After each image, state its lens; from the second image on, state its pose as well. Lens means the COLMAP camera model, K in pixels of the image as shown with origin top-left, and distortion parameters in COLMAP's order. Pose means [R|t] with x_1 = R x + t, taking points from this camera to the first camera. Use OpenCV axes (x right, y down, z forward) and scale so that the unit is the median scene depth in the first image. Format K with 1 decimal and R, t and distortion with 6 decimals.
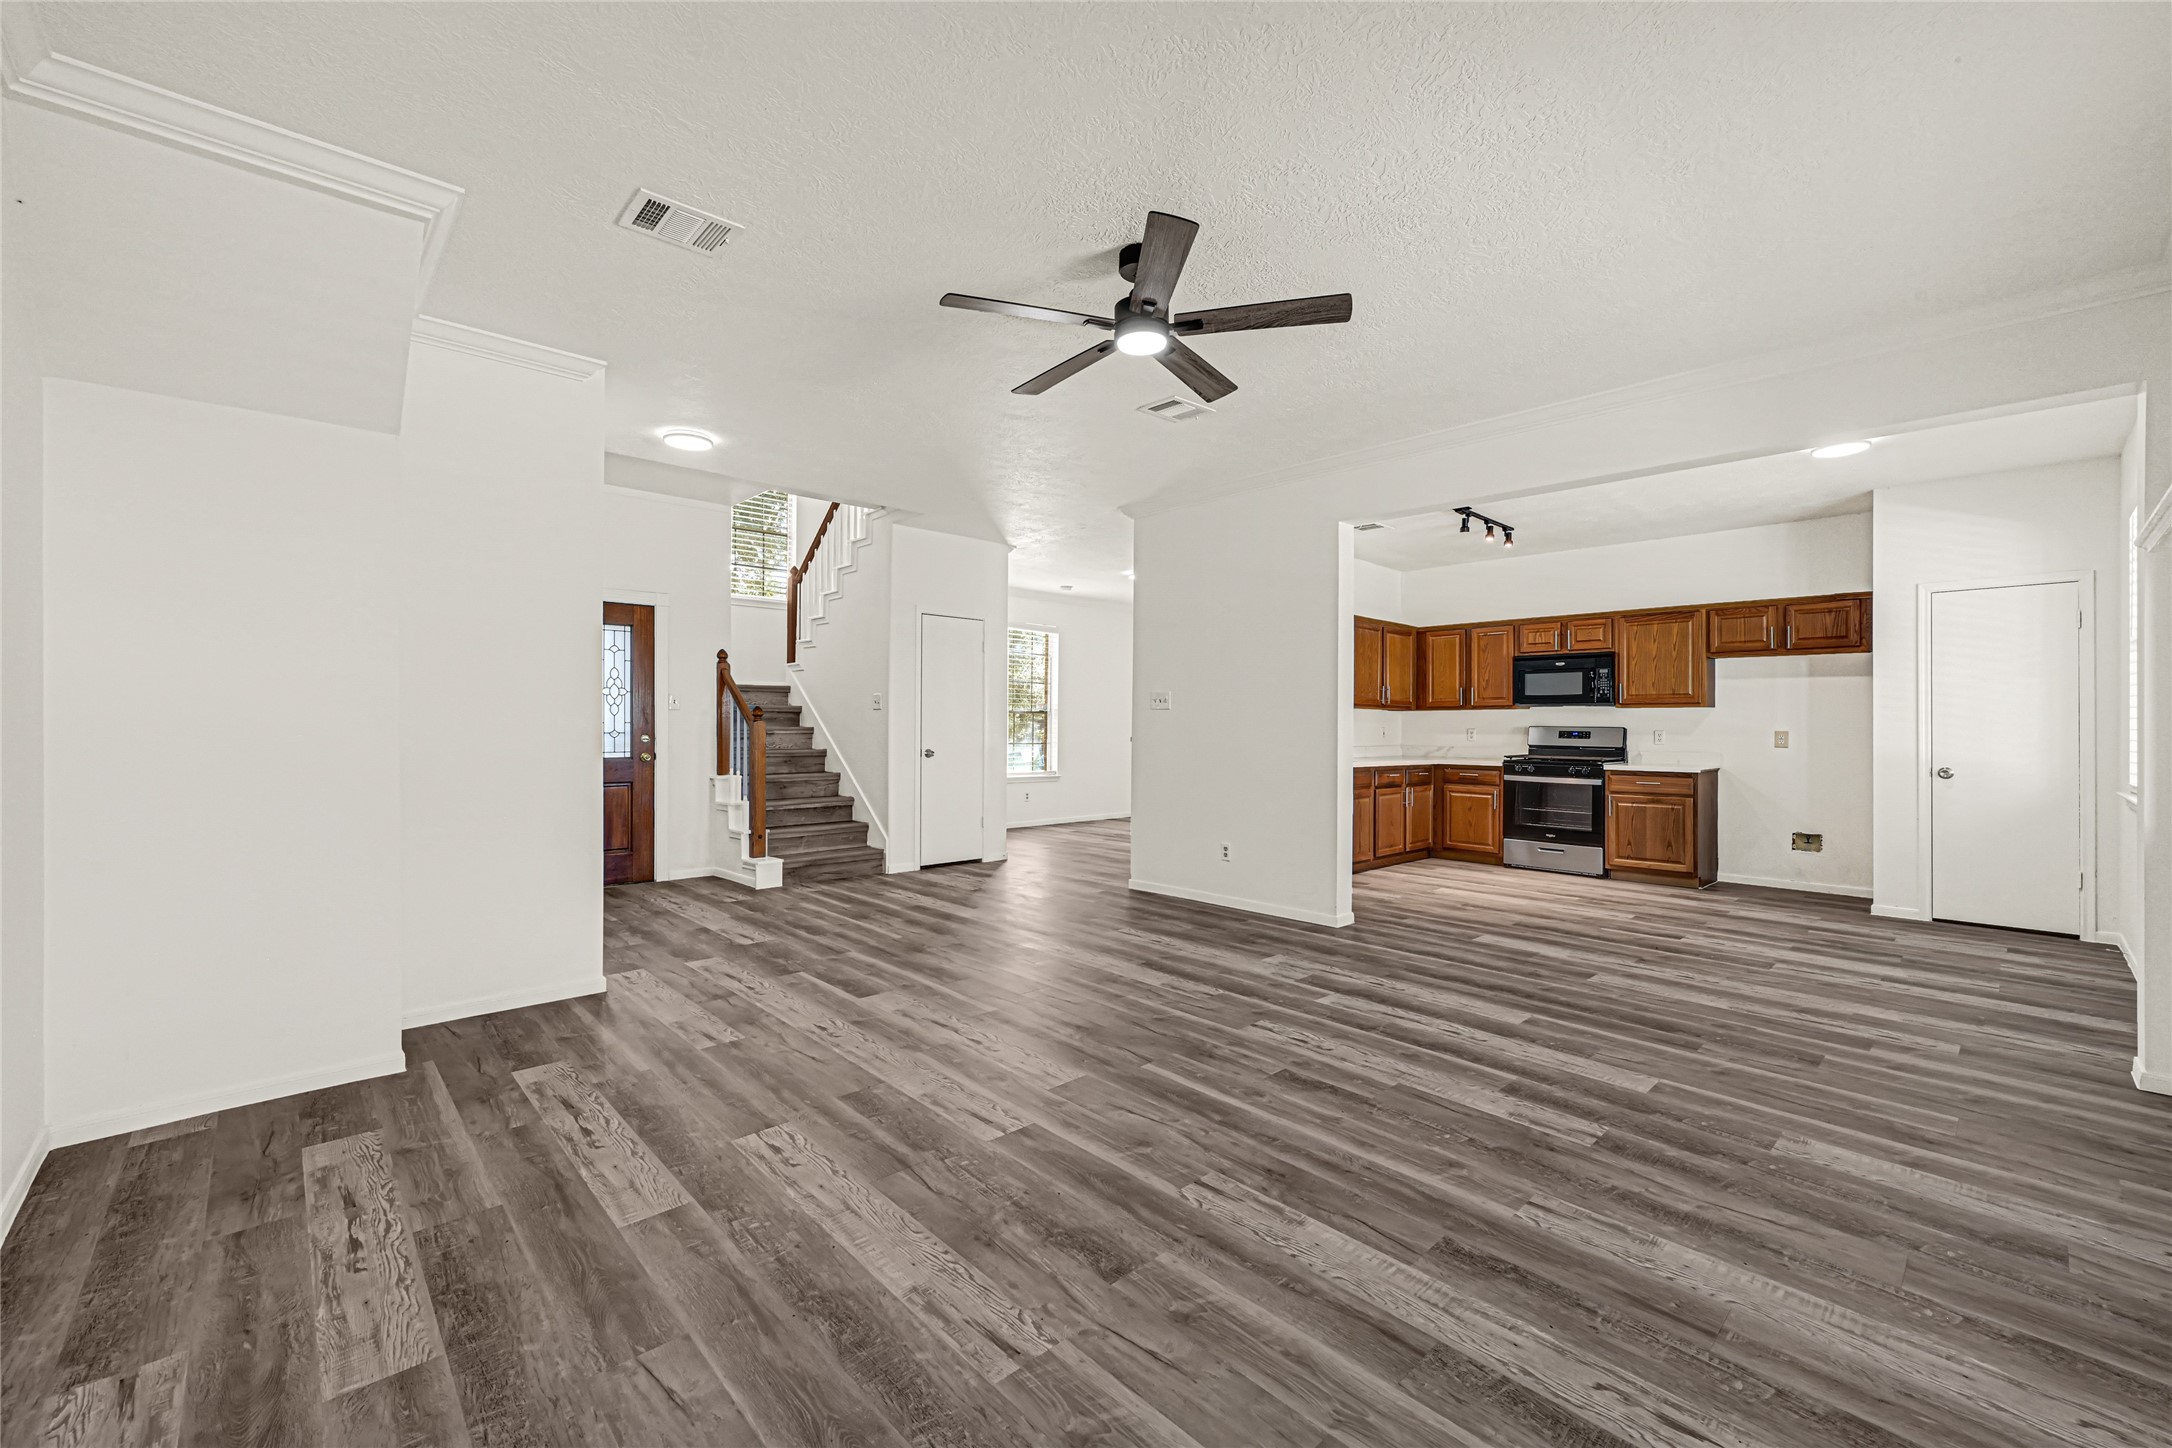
lens RADIAL K [[881.1, 0, 1081.2], [0, 881.1, 719.2], [0, 0, 1]] dist [0.000955, 0.000291]
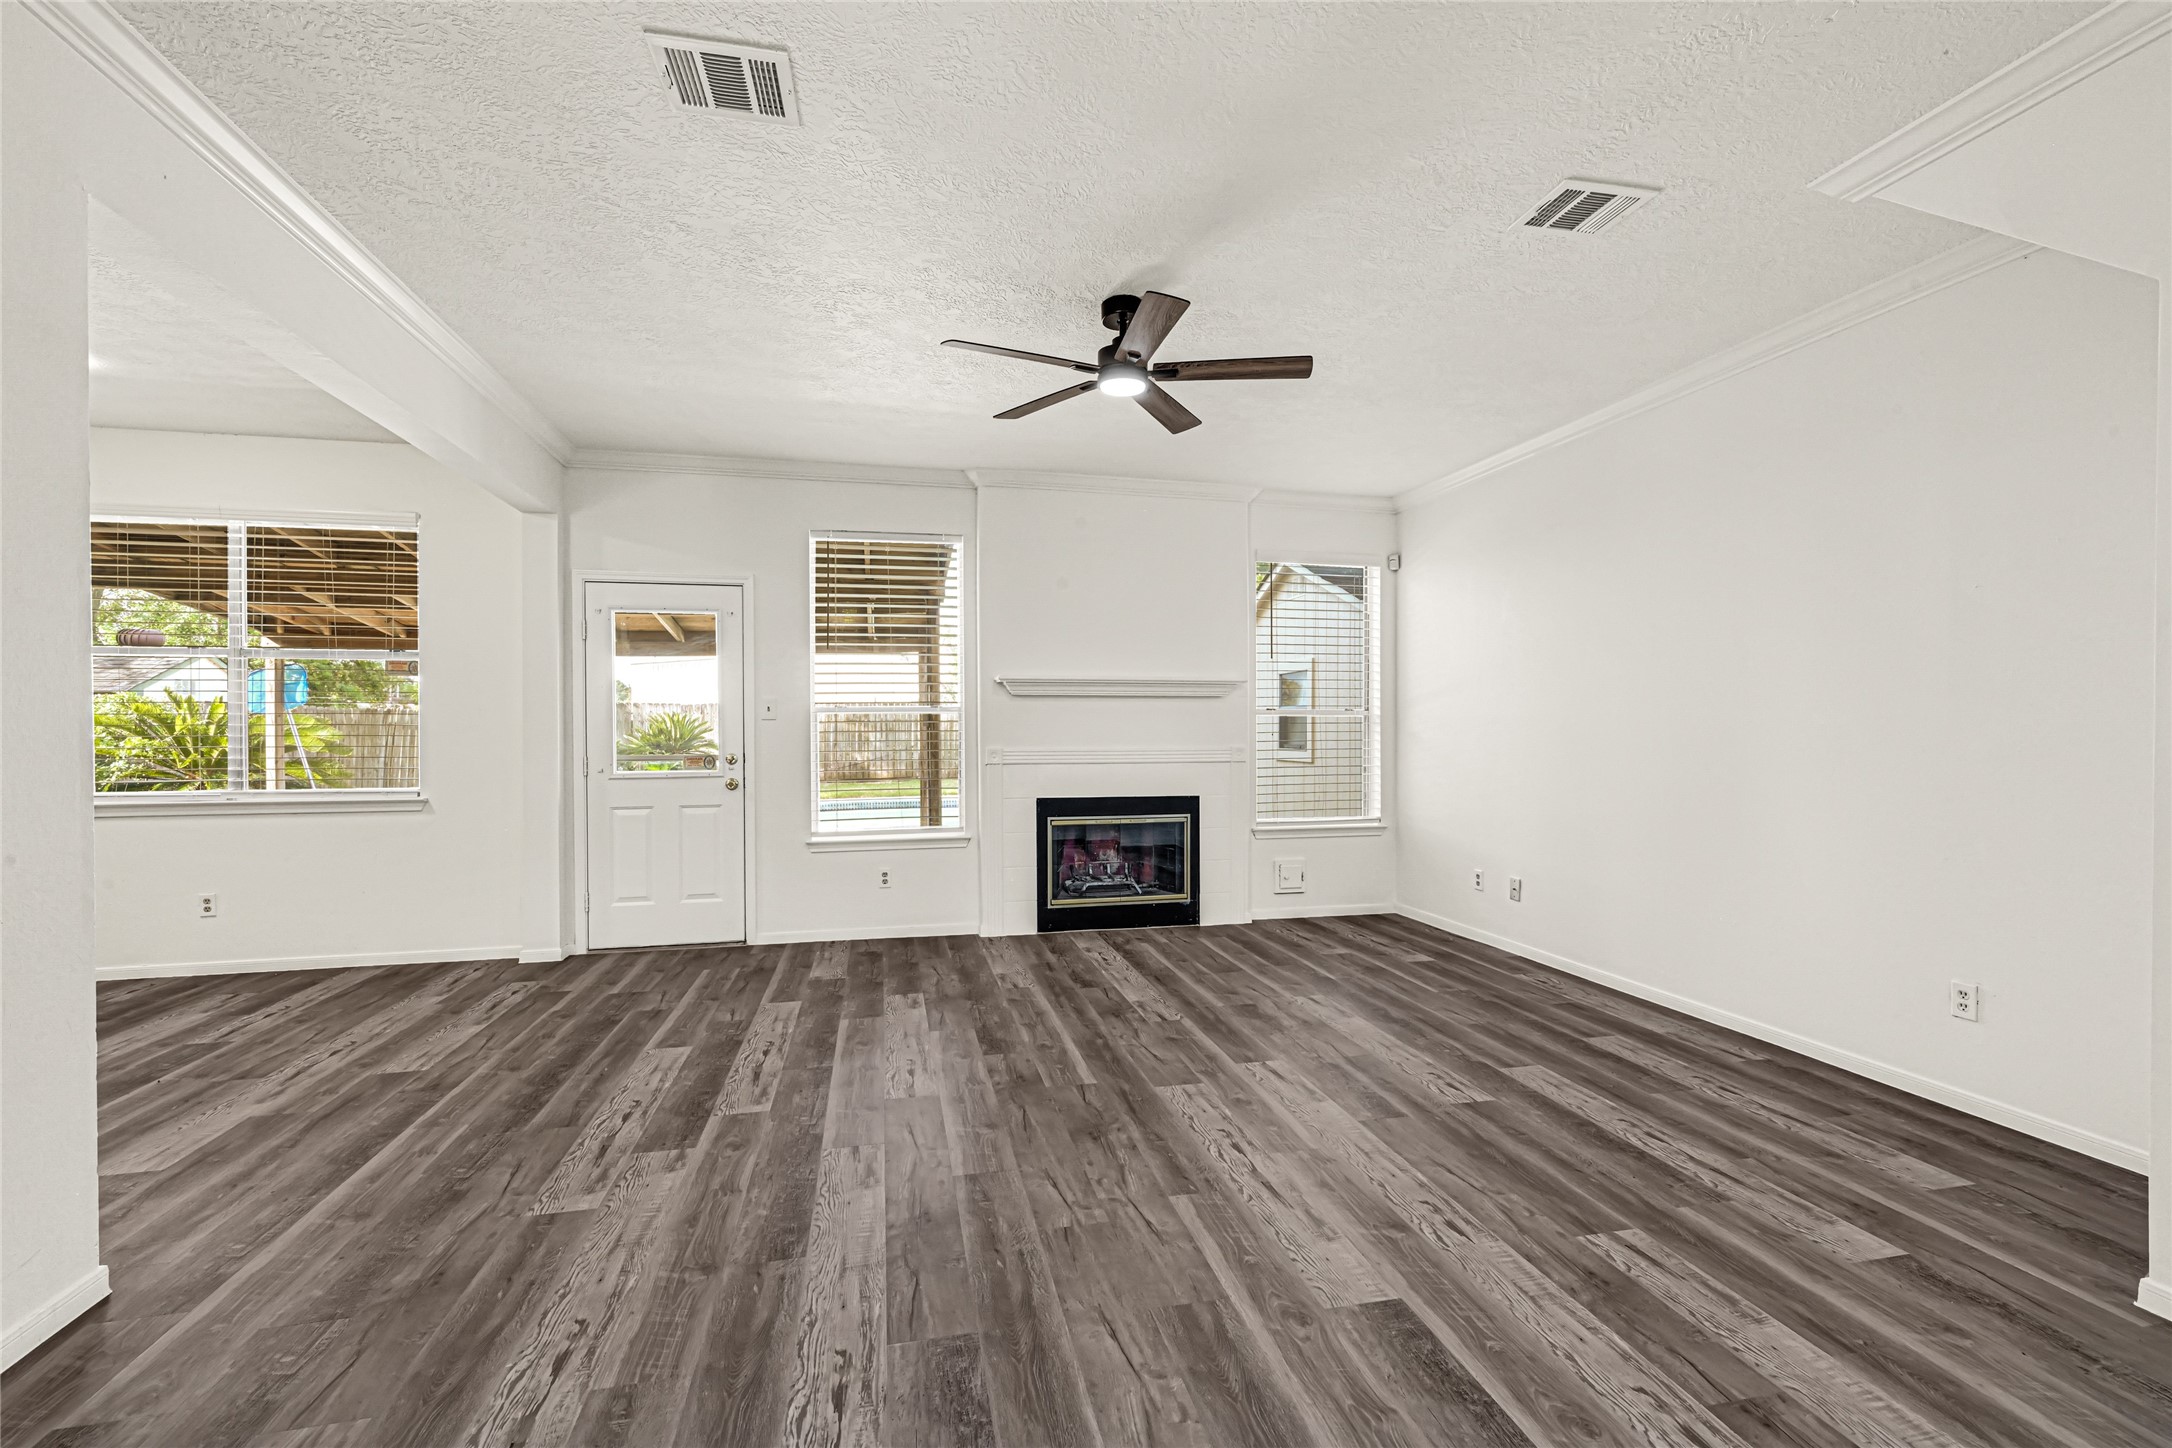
lens RADIAL K [[926.4, 0, 1078.0], [0, 926.4, 729.0], [0, 0, 1]] dist [0.001267, 0.000128]
pose [[-0.860404, -0.004665, 0.509592, -0.339125], [-0.003190, 0.999988, 0.003769, -0.006930], [-0.509603, 0.001617, -0.860408, 1.454522]]
